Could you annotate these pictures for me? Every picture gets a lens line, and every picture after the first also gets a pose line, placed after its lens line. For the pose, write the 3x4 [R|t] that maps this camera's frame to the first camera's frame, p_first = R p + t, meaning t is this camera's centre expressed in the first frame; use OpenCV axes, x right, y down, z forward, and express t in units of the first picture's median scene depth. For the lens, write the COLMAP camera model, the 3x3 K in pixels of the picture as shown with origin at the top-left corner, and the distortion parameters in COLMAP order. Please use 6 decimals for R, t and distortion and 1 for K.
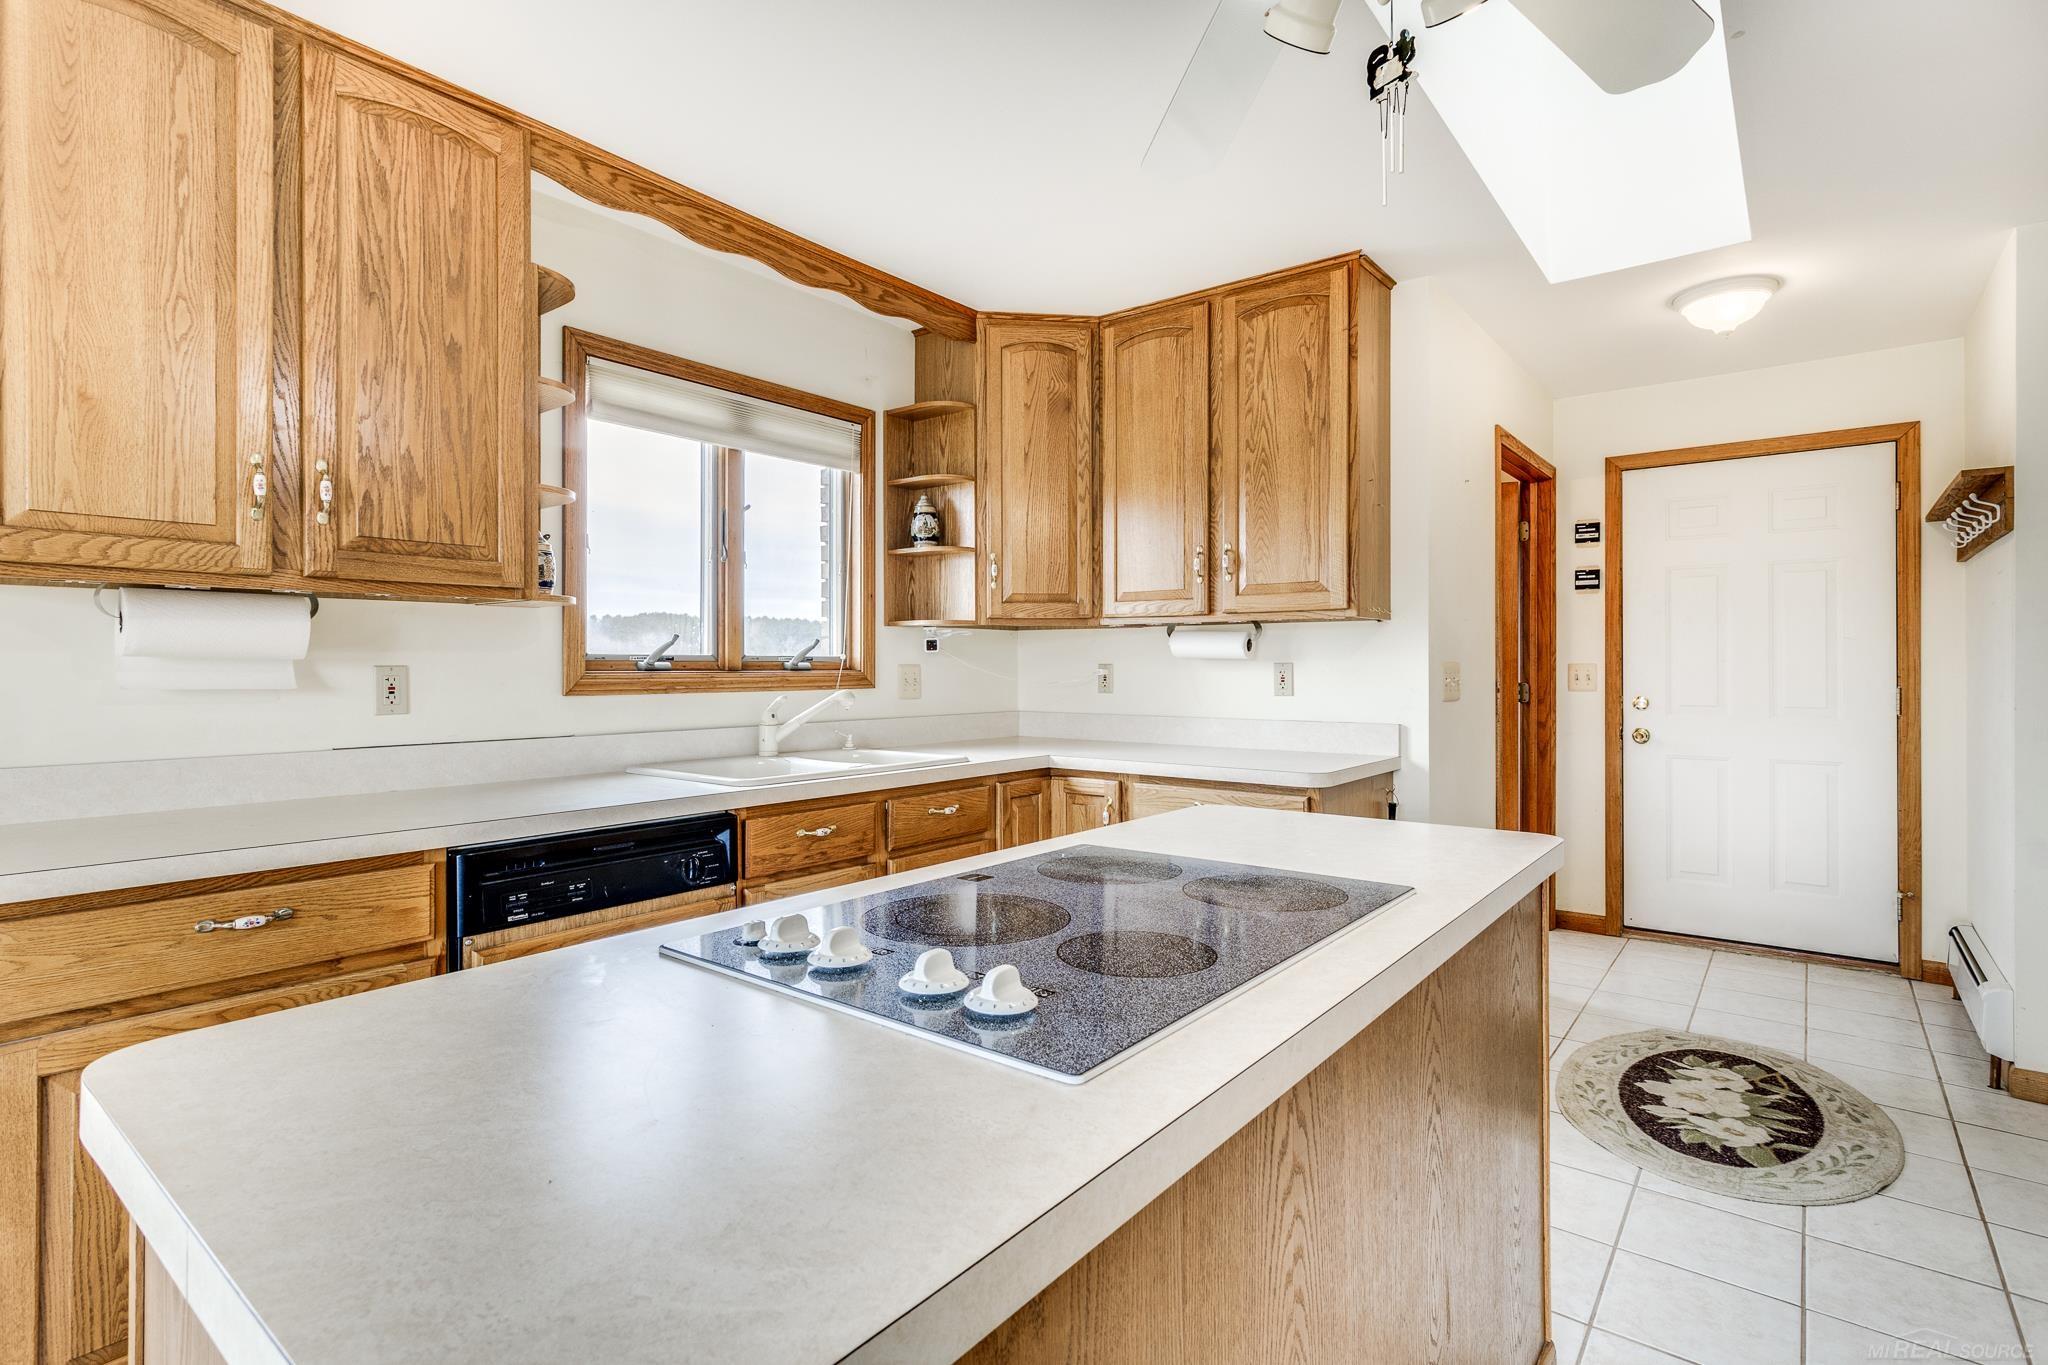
lens RADIAL K [[990.5, 0, 1027.3], [0, 990.5, 648.9], [0, 0, 1]] dist [0.002164, 0.000745]
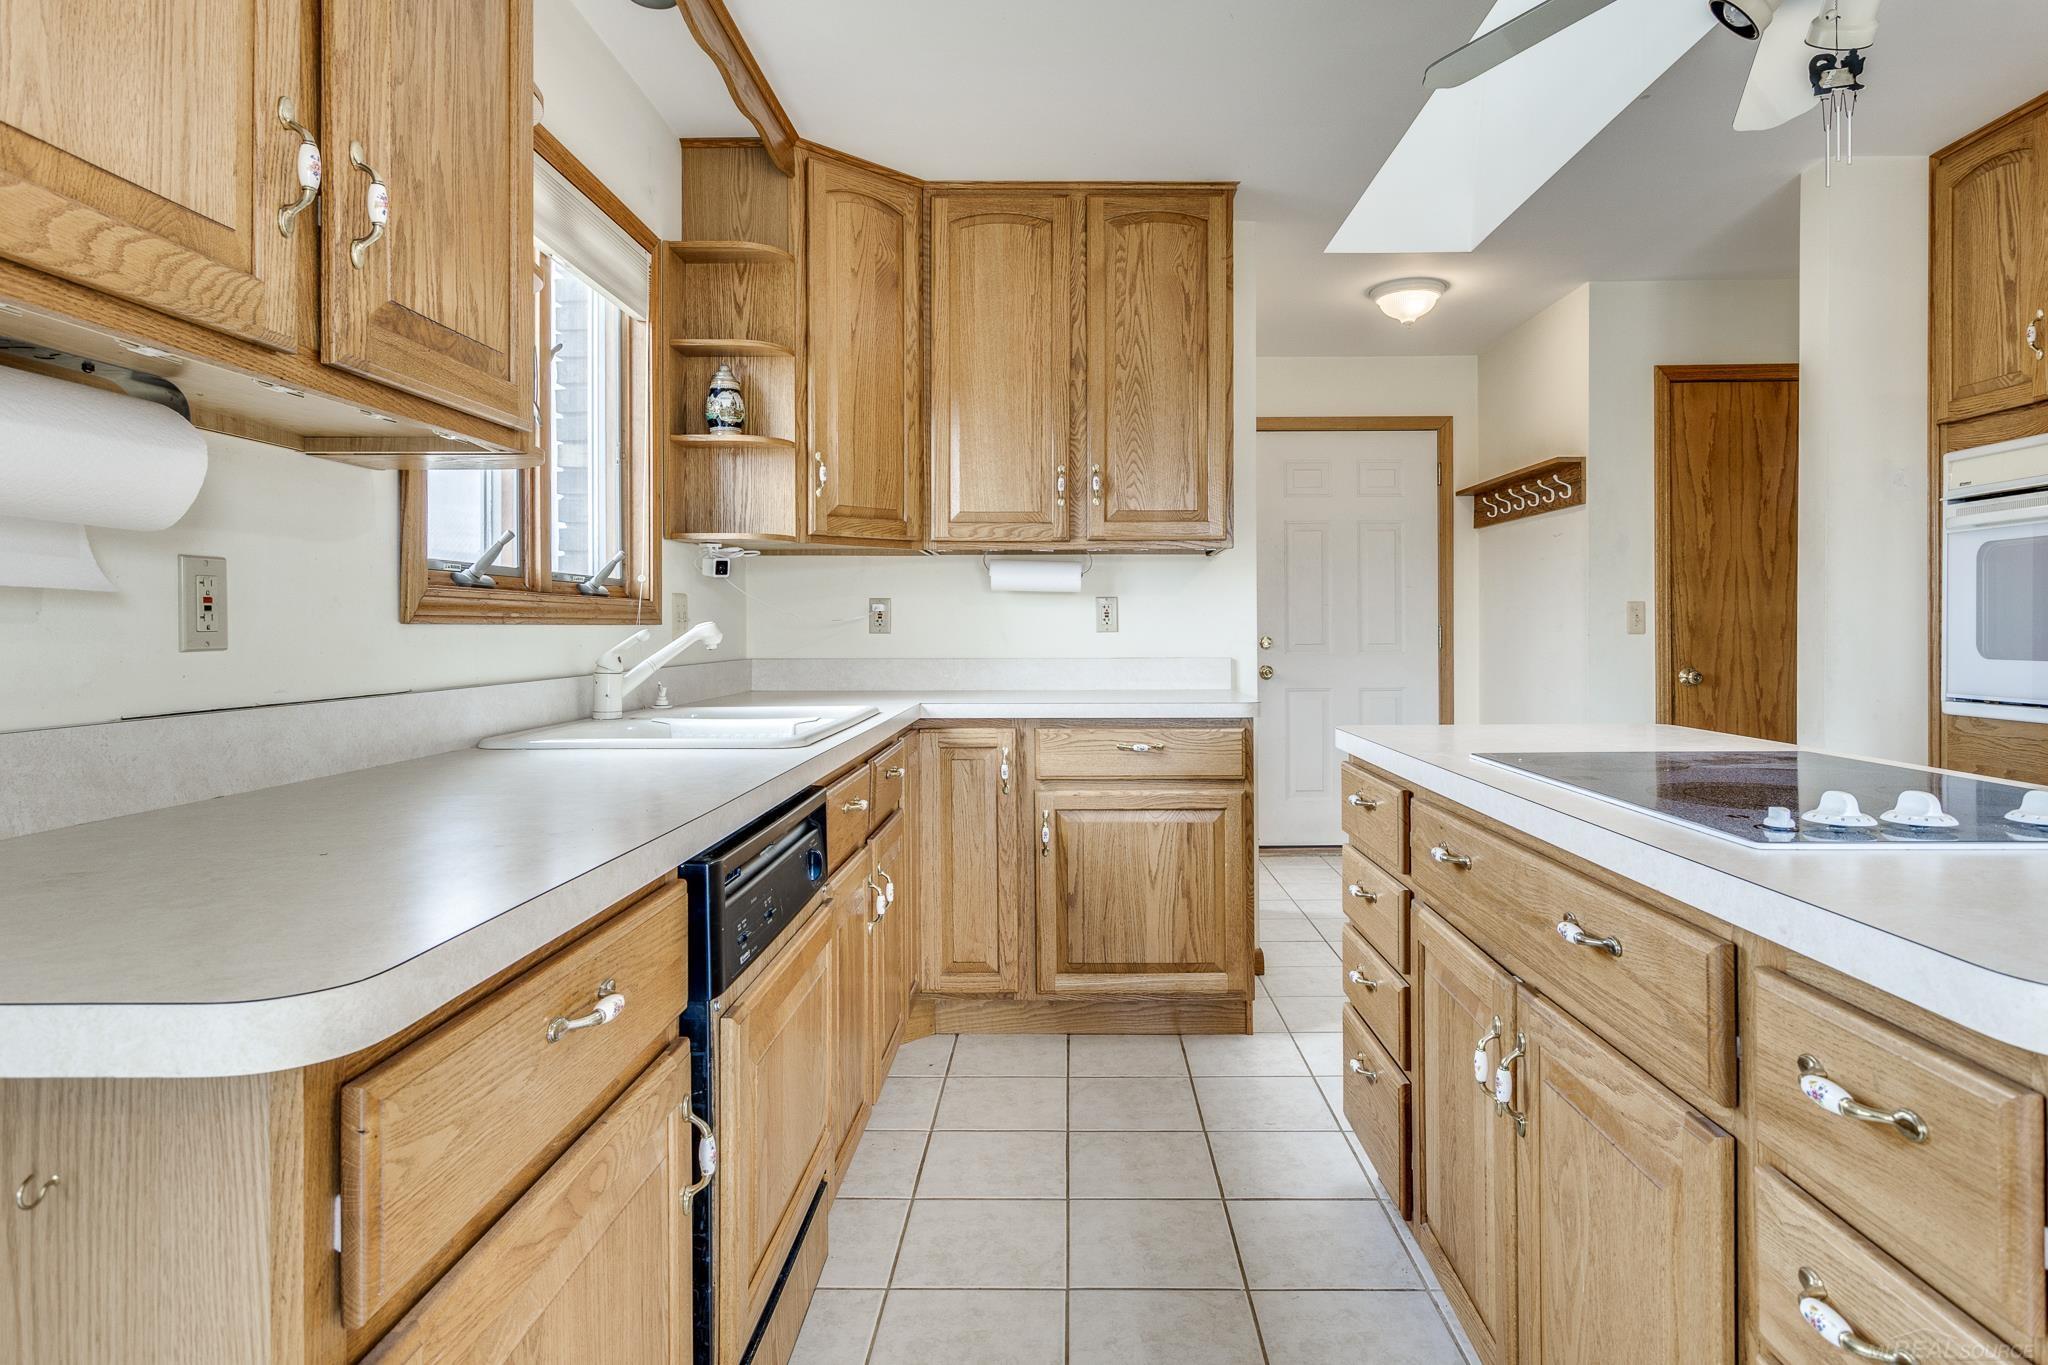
lens RADIAL K [[1141.1, 0, 1058.8], [0, 1141.1, 612.2], [0, 0, 1]] dist [-0.005311, 0.000142]
pose [[0.788806, 0.007015, 0.614602, -0.433790], [-0.009166, 0.999958, 0.000350, 0.027714], [-0.614574, -0.005909, 0.788837, 0.170240]]
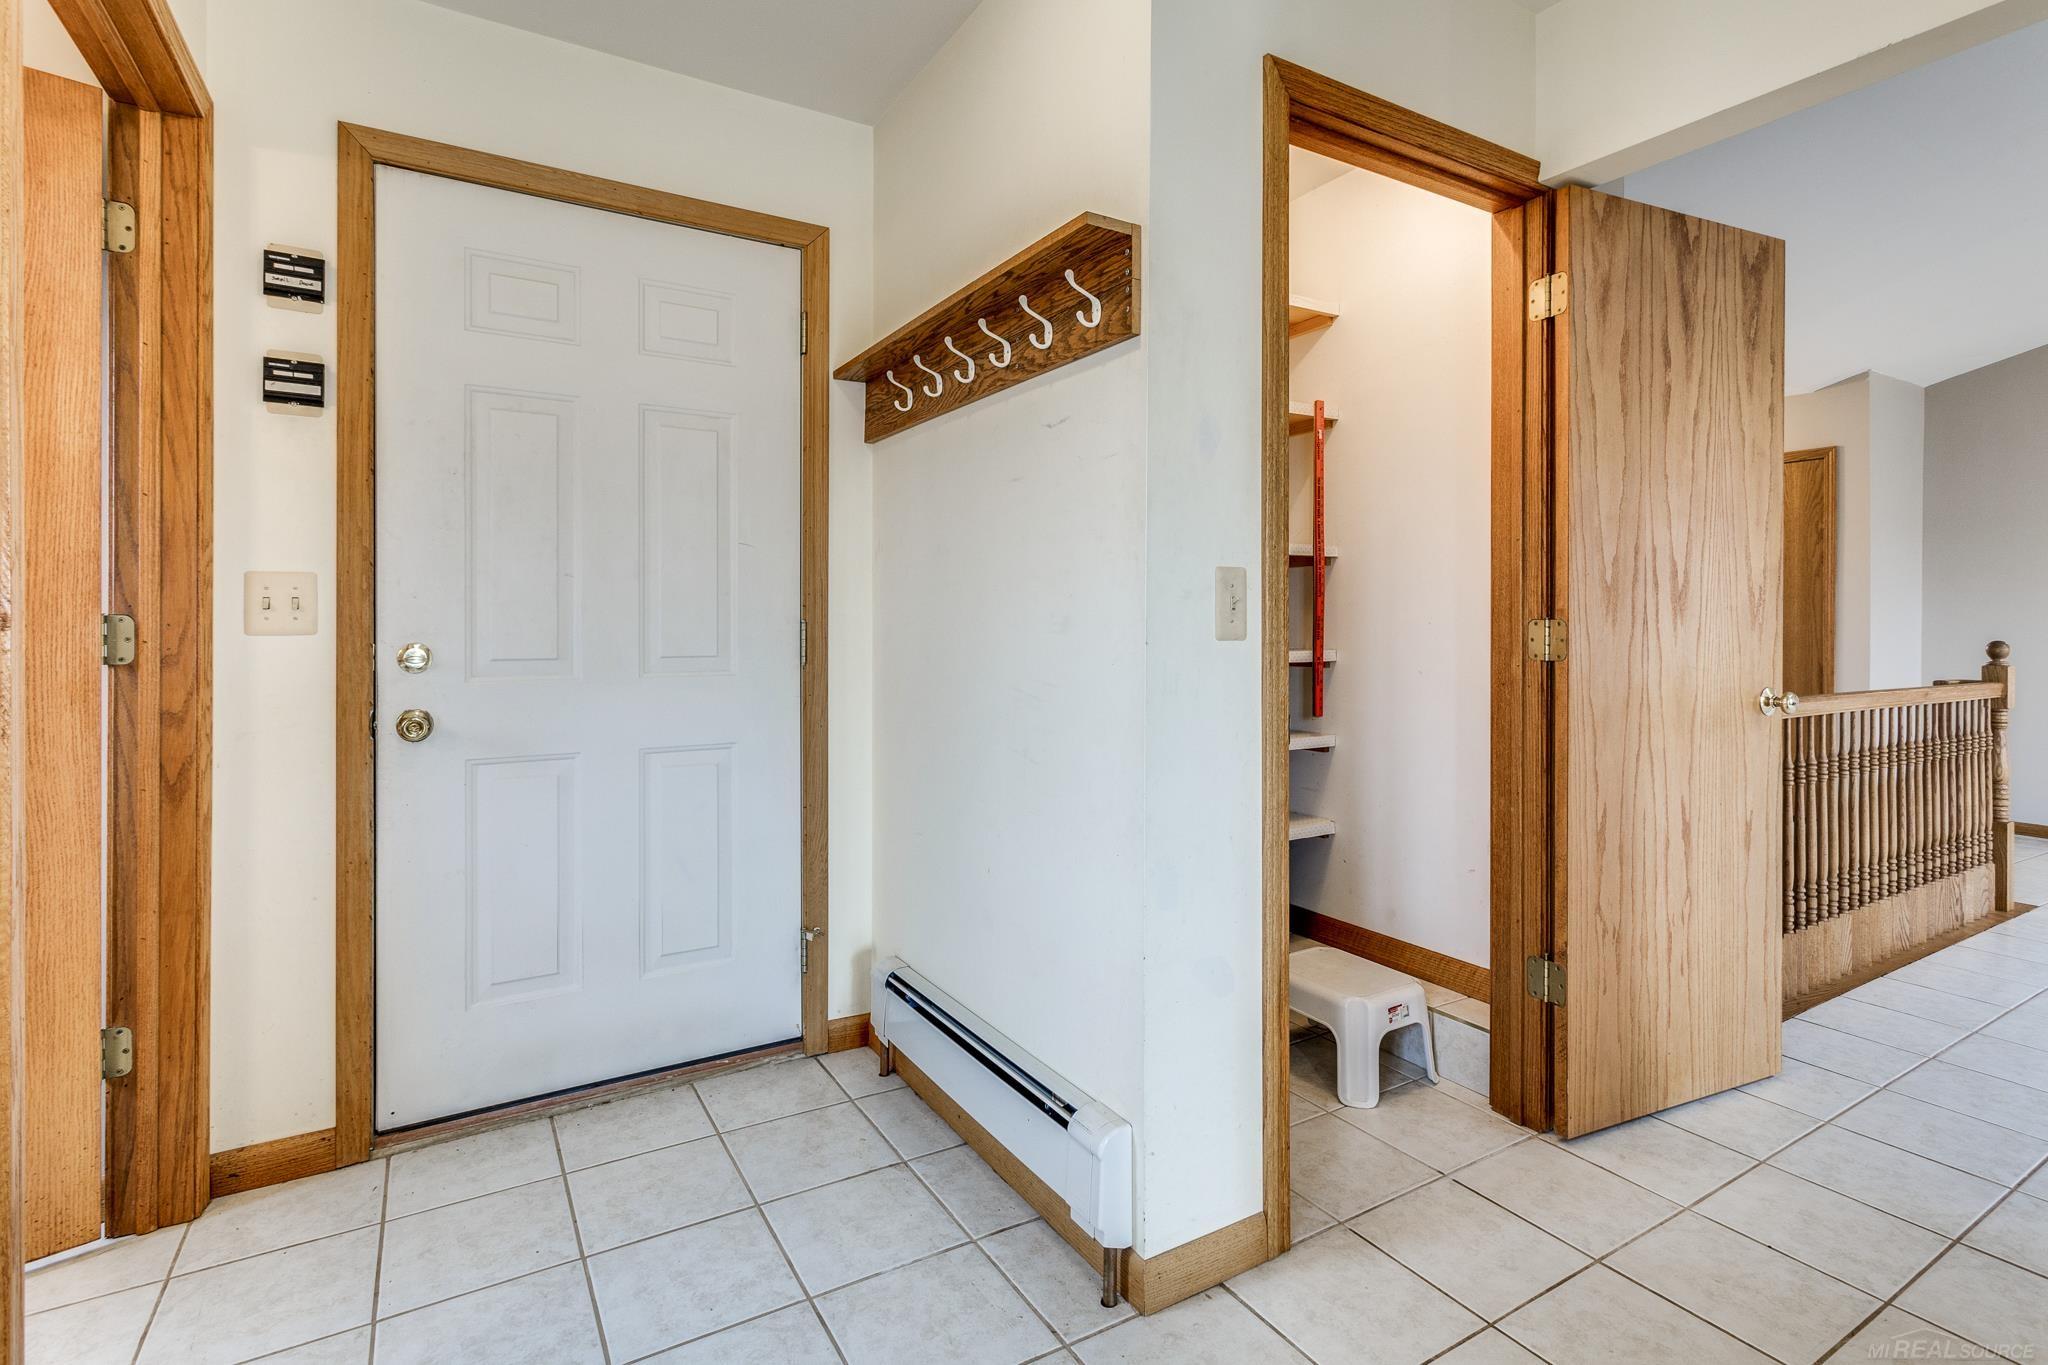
lens RADIAL K [[972.4, 0, 1014.1], [0, 972.4, 641.6], [0, 0, 1]] dist [0.001275, 0.000299]
pose [[0.358817, -0.011194, 0.933341, 0.352146], [-0.019864, 0.999610, 0.019625, 0.039913], [-0.933196, -0.025582, 0.358455, 0.697184]]
